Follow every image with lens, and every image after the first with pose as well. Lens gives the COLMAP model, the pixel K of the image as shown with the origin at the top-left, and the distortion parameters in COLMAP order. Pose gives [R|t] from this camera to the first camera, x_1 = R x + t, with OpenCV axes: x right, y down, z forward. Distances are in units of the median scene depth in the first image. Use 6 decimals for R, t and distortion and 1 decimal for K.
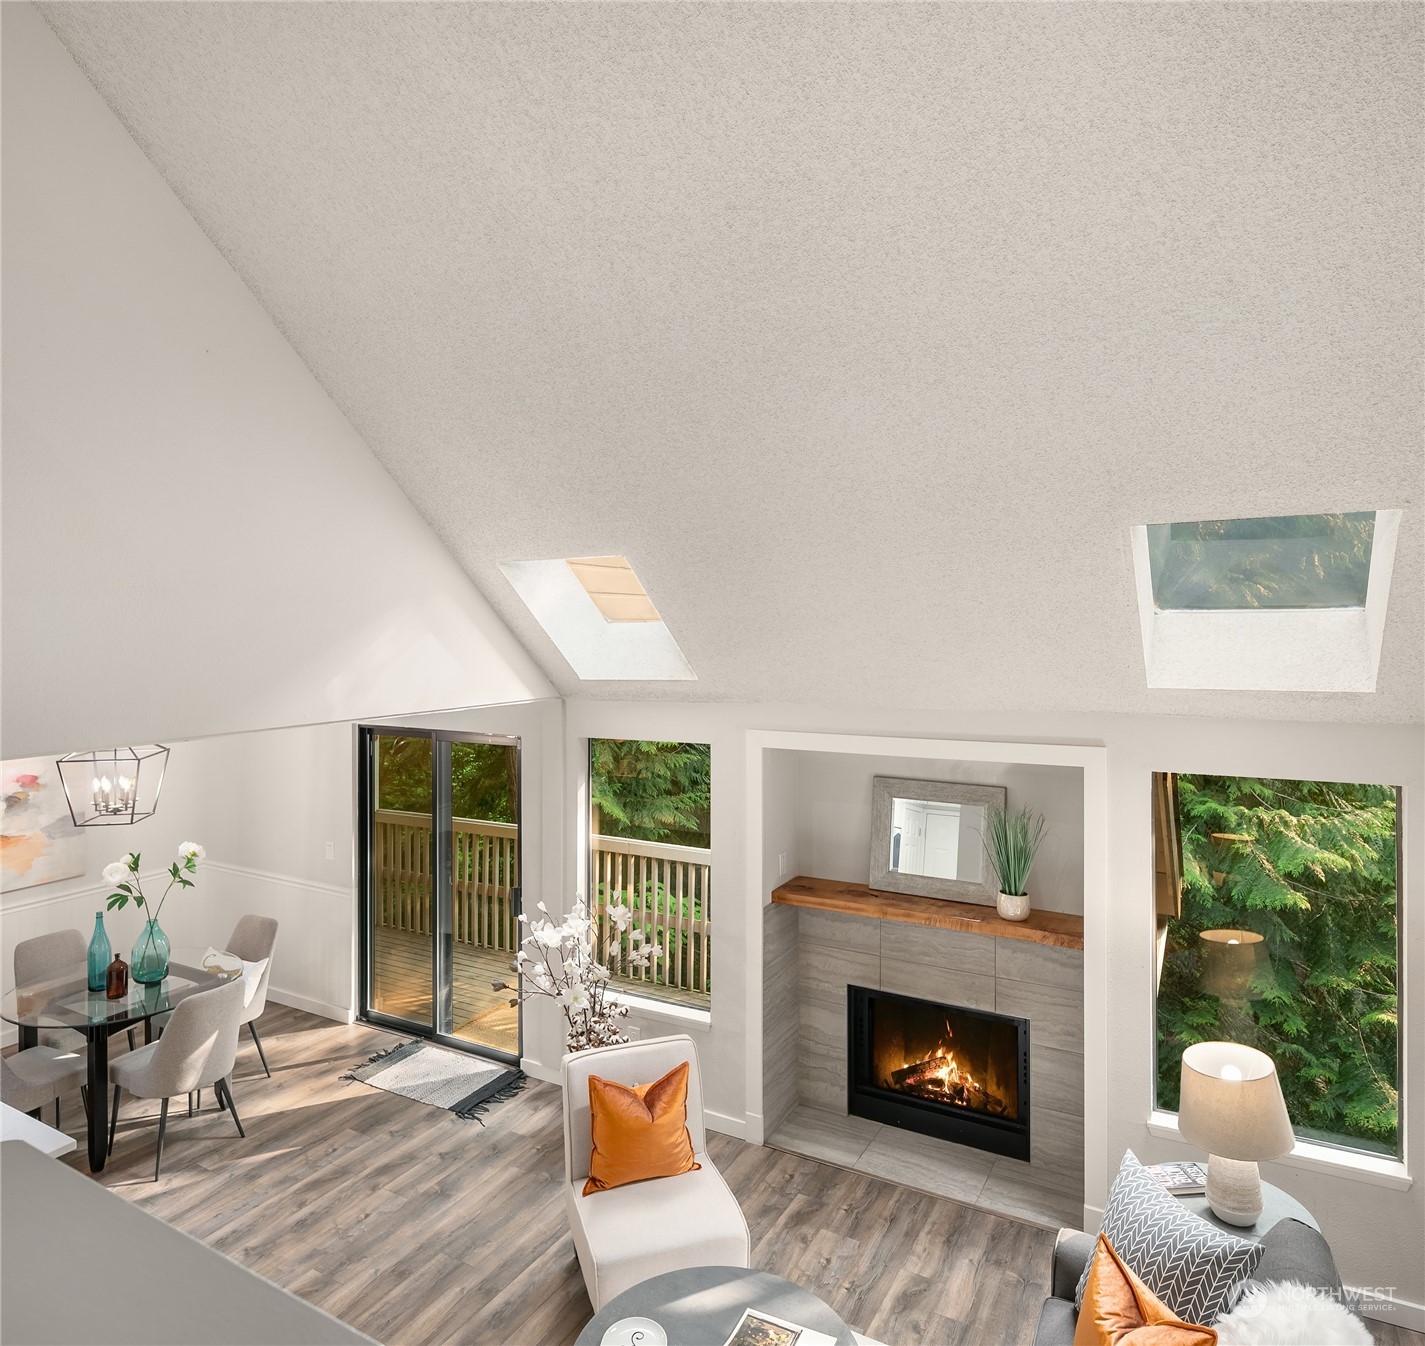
lens RADIAL K [[941.1, 0, 708.0], [0, 941.1, 636.9], [0, 0, 1]] dist [-0.001164, -0.005670]
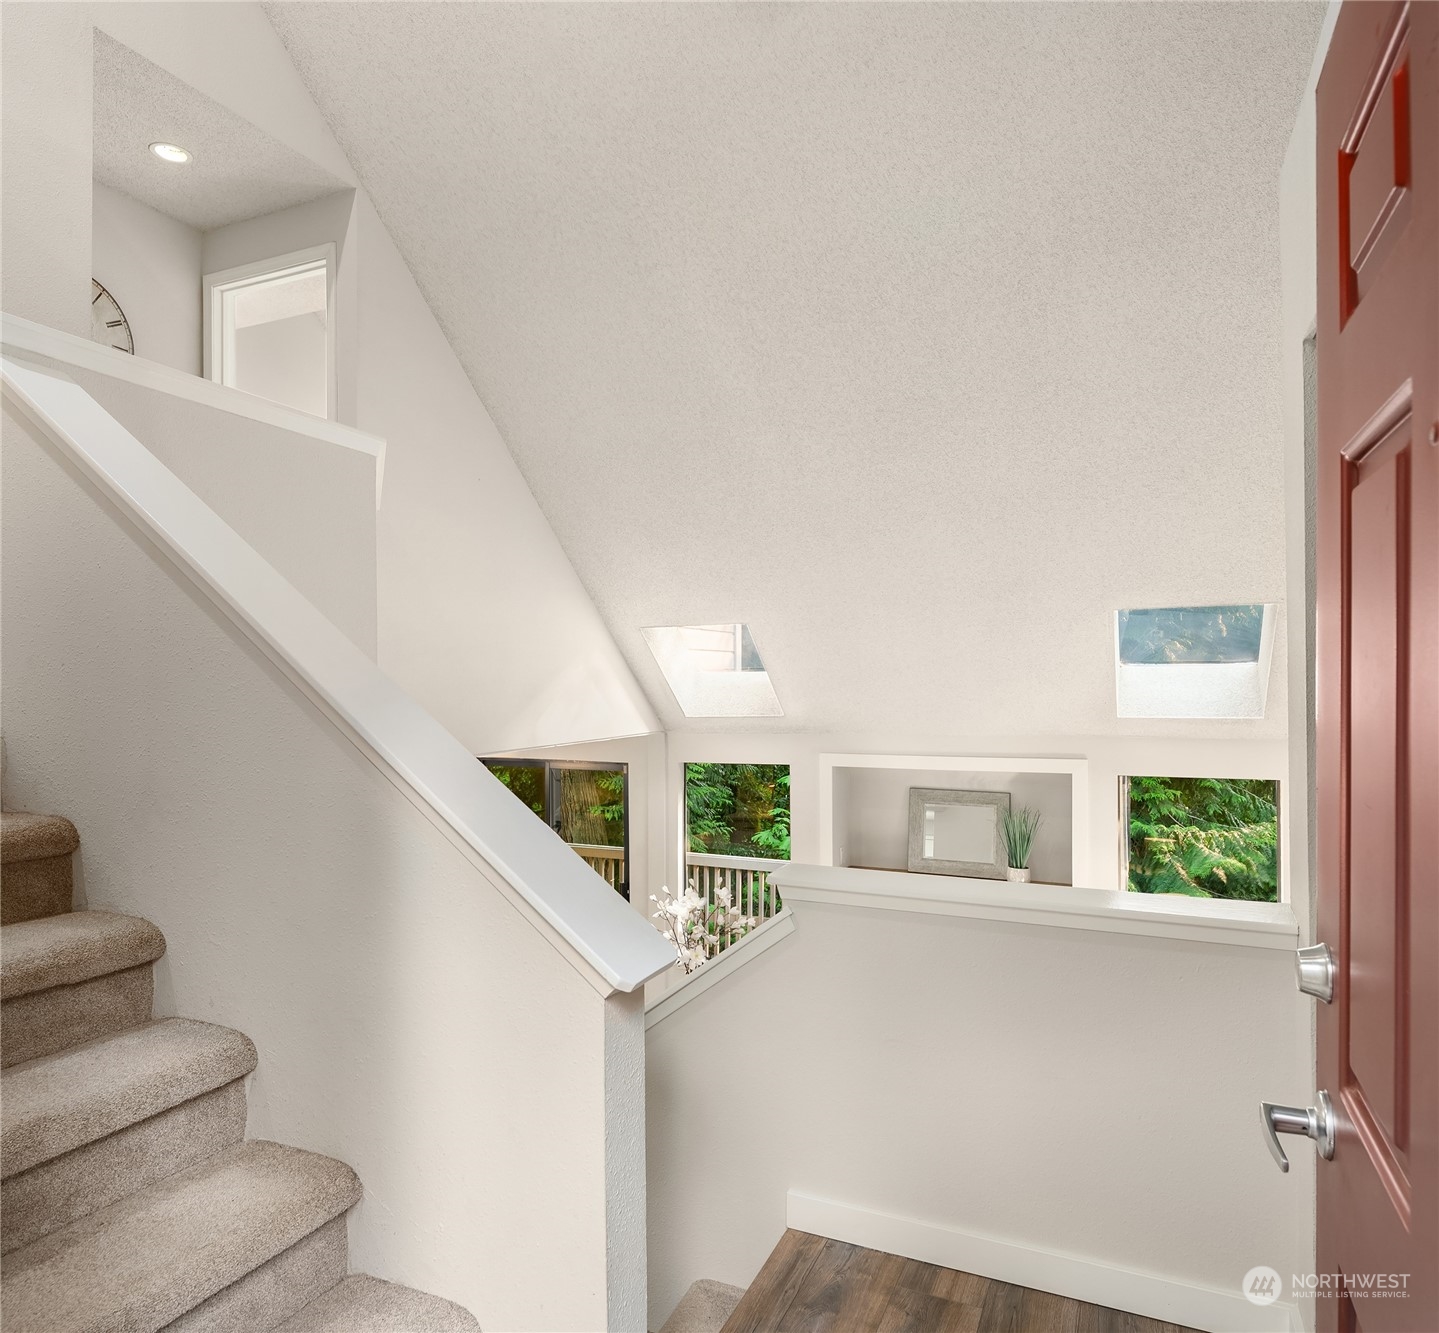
lens RADIAL K [[944.9, 0, 716.7], [0, 944.9, 694.5], [0, 0, 1]] dist [-0.004869, -0.001491]
pose [[0.996039, -0.001511, 0.088907, -0.221205], [0.000858, 0.999972, 0.007380, 0.005308], [-0.088915, -0.007275, 0.996013, -0.317843]]
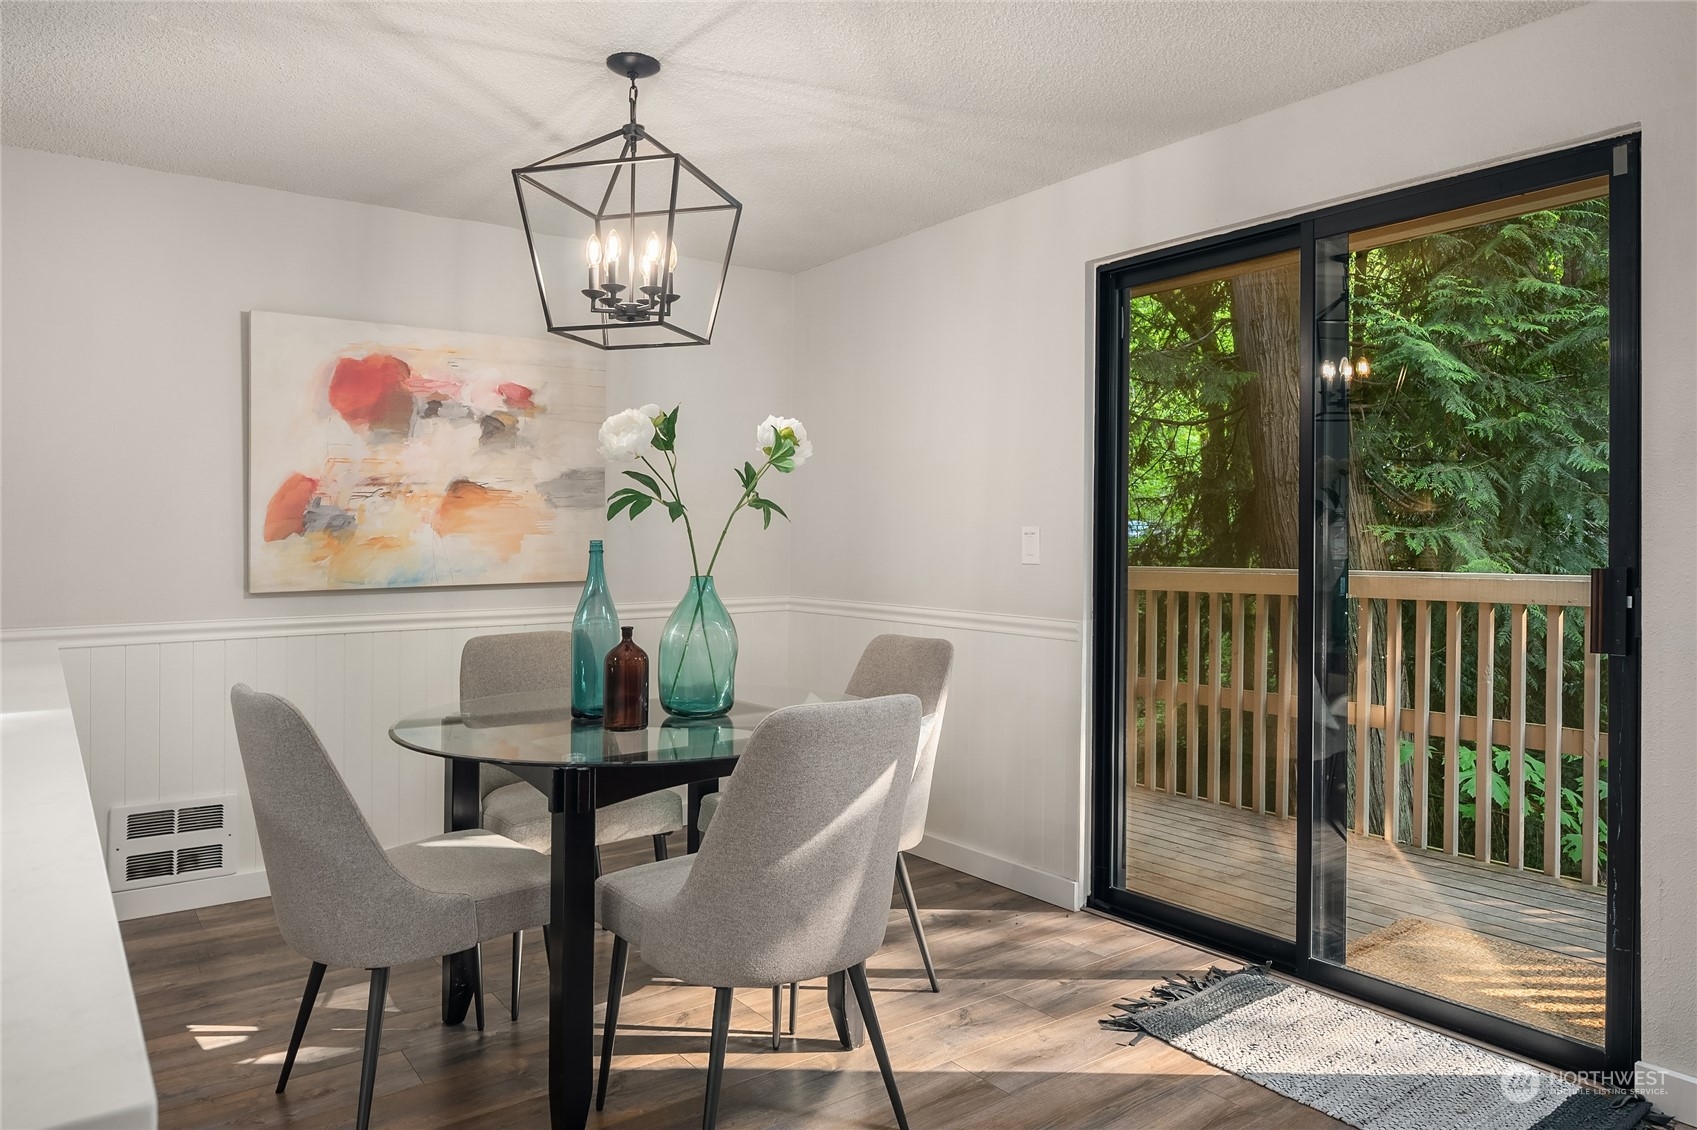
lens RADIAL K [[1122.3, 0, 846.4], [0, 1122.3, 540.4], [0, 0, 1]] dist [-0.003936, -0.000384]
pose [[0.912694, 0.003825, -0.408626, -0.332674], [-0.004770, 0.999988, -0.001294, 0.296417], [0.408616, 0.003130, 0.912701, 0.578177]]
